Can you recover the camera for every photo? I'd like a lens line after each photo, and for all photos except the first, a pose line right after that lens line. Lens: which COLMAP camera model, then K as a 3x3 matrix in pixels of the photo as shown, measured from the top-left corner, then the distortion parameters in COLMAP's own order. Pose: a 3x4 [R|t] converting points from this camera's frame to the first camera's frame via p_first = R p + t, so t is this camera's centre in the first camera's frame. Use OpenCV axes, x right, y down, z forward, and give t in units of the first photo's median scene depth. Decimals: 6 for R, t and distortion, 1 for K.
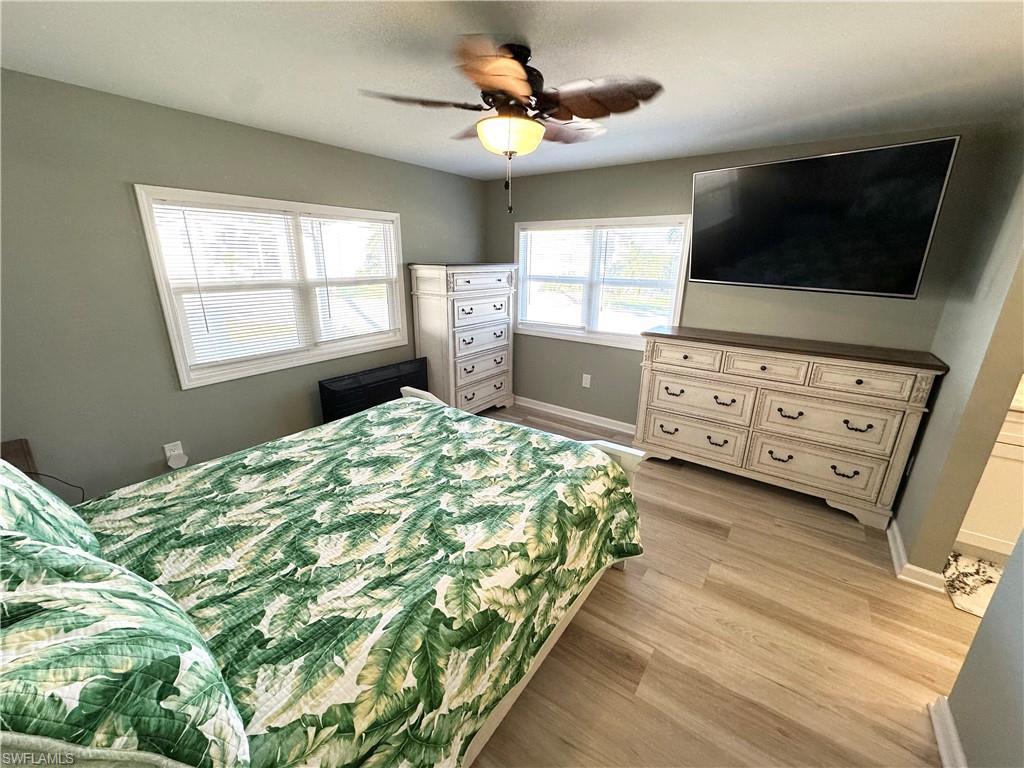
lens RADIAL K [[408.1, 0, 511.3], [0, 408.1, 384.0], [0, 0, 1]] dist [-0.001702, -0.000090]
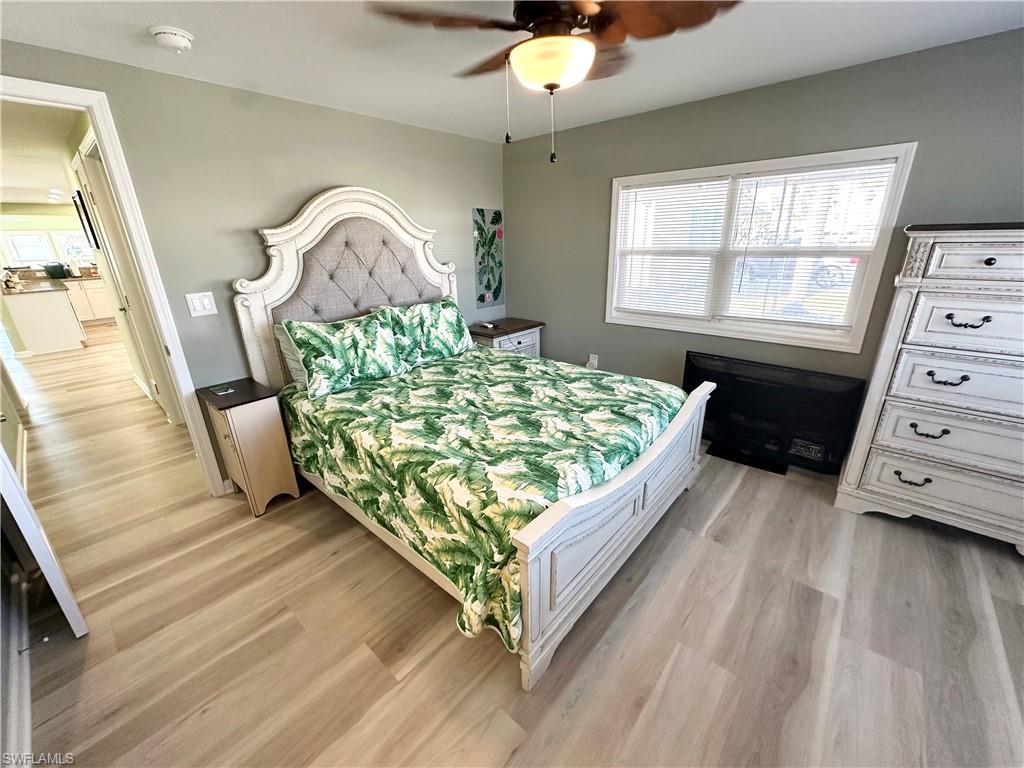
lens RADIAL K [[408.1, 0, 513.2], [0, 408.1, 383.9], [0, 0, 1]] dist [-0.001702, -0.000090]
pose [[-0.092223, 0.329706, -0.939568, 0.794575], [-0.272236, 0.899290, 0.342294, -0.235585], [0.957801, 0.287351, 0.006822, 0.891553]]
